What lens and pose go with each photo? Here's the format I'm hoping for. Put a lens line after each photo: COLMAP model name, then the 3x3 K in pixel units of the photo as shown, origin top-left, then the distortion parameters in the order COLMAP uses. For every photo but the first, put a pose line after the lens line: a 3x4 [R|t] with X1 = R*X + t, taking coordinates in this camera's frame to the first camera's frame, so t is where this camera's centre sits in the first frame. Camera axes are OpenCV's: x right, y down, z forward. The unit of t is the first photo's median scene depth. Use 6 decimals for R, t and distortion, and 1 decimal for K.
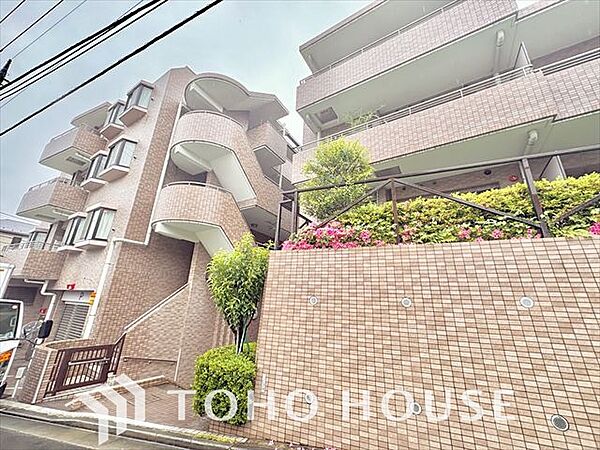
lens RADIAL K [[238.8, 0, 300.1], [0, 238.8, 223.3], [0, 0, 1]] dist [0.000383, -0.000288]
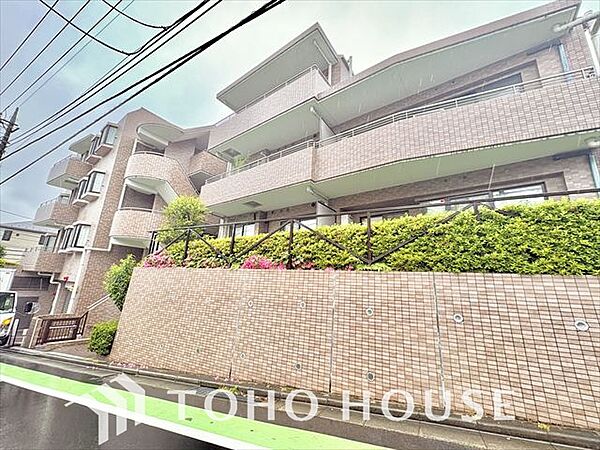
lens RADIAL K [[238.8, 0, 300.1], [0, 238.8, 223.3], [0, 0, 1]] dist [0.000383, -0.000288]
pose [[0.996476, -0.010931, -0.083165, 0.580732], [0.016412, 0.997717, 0.065514, -0.140260], [0.082259, -0.066648, 0.994380, -0.296834]]
